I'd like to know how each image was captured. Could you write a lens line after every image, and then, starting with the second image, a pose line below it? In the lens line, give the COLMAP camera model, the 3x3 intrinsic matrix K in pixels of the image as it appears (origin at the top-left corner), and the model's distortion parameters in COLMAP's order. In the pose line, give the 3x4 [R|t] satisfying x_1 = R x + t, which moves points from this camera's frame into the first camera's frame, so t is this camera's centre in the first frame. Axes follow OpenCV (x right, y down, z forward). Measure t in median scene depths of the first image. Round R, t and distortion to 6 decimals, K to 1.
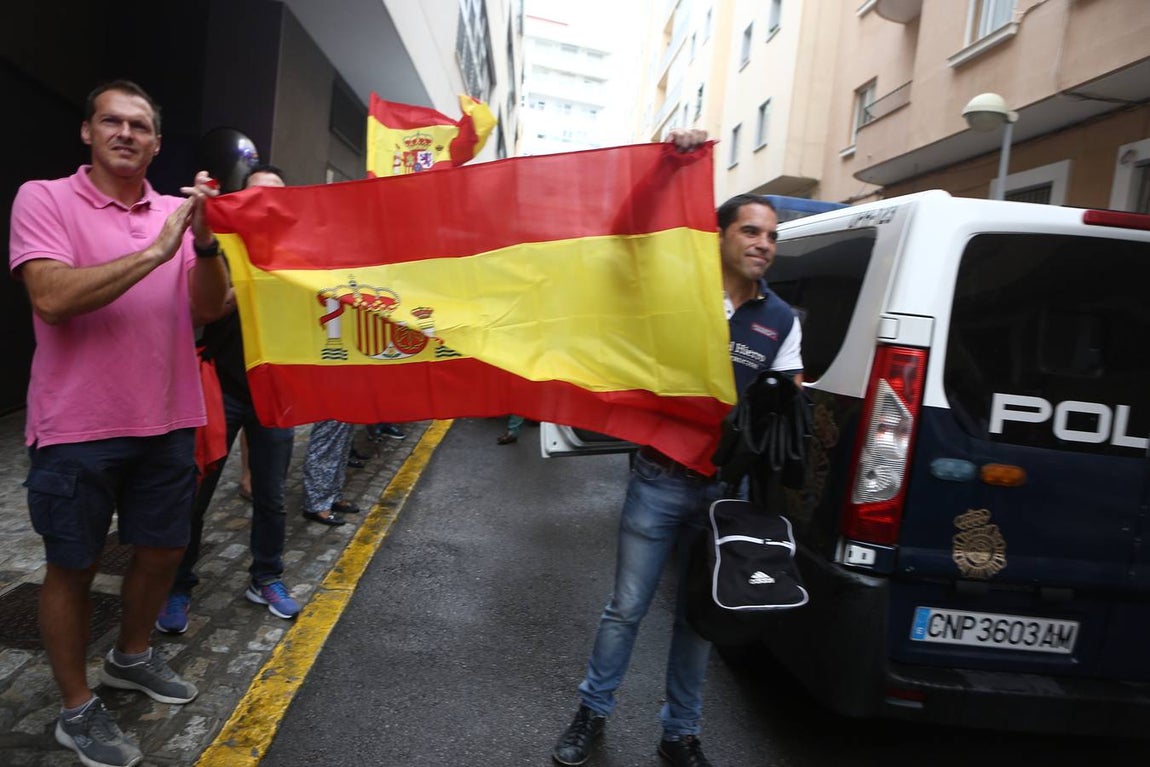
lens RADIAL K [[788.2, 0, 571.9], [0, 788.2, 387.7], [0, 0, 1]] dist [-0.102847, 0.070007]
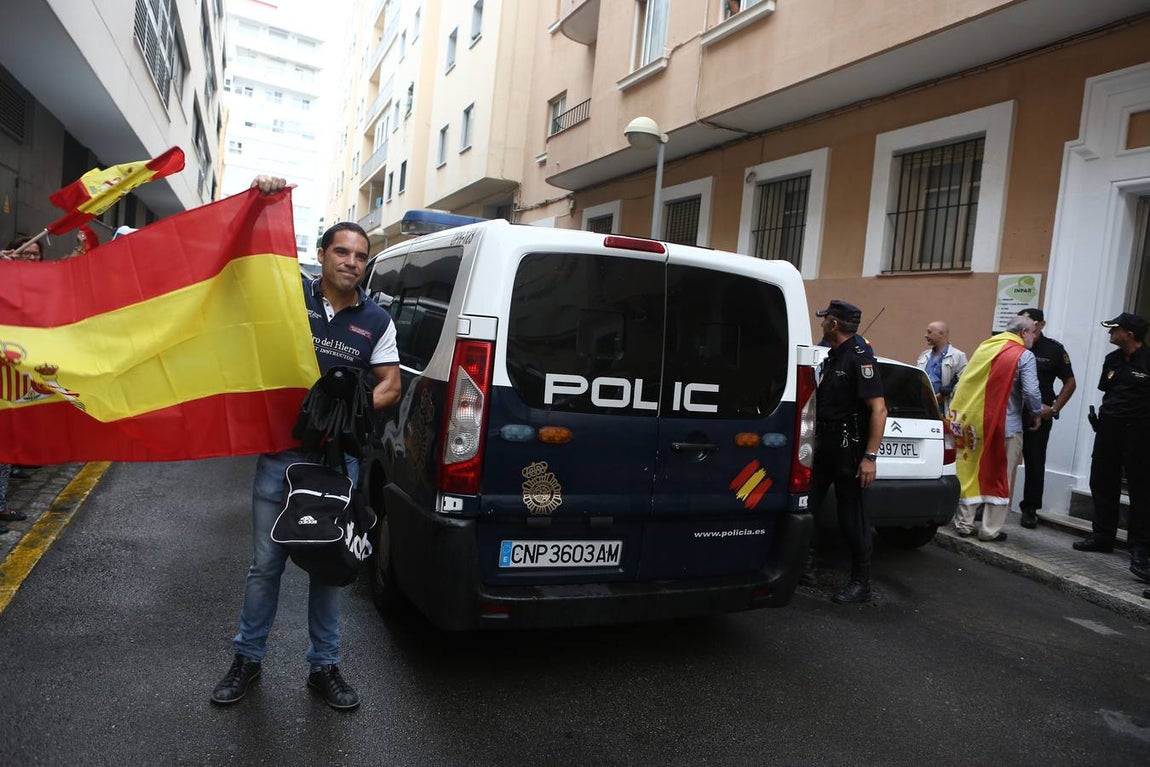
lens RADIAL K [[788.2, 0, 571.9], [0, 788.2, 387.7], [0, 0, 1]] dist [-0.102847, 0.070007]
pose [[0.941761, -0.041638, 0.333695, 0.117260], [0.039560, 0.999132, 0.013023, 0.013170], [-0.333948, 0.000936, 0.942591, -0.256479]]
